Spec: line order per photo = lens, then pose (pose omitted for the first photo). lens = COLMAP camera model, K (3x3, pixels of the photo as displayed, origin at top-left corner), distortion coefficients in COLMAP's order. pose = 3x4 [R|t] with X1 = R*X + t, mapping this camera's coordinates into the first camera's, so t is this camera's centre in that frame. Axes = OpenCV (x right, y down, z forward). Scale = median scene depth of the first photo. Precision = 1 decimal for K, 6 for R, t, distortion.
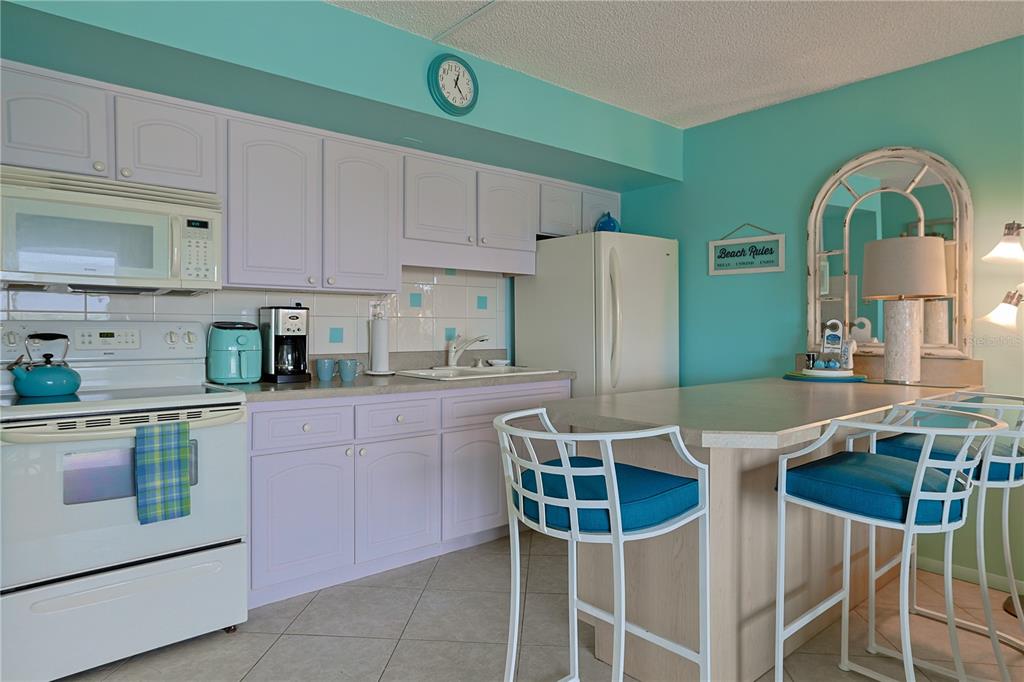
lens RADIAL K [[636.7, 0, 504.3], [0, 636.7, 333.5], [0, 0, 1]] dist [0.008675, 0.001150]
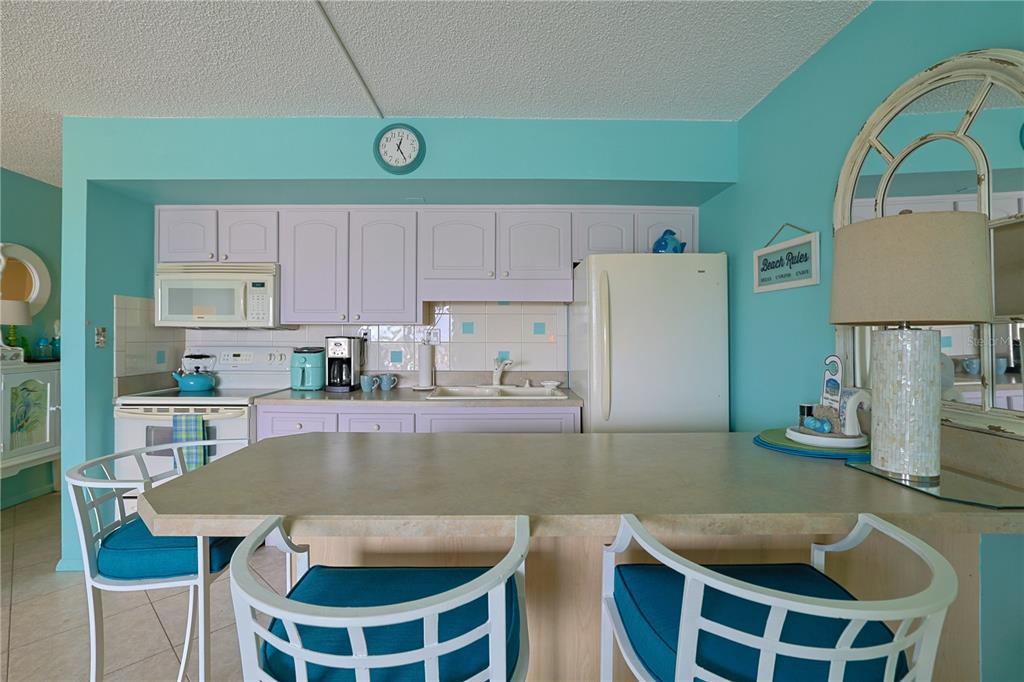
lens RADIAL K [[481.8, 0, 510.1], [0, 481.8, 338.2], [0, 0, 1]] dist [-0.018224, 0.010624]
pose [[0.761954, 0.004306, -0.647617, 0.630306], [-0.009670, 0.999942, -0.004729, -0.037876], [0.647559, 0.009866, 0.761951, 0.448509]]
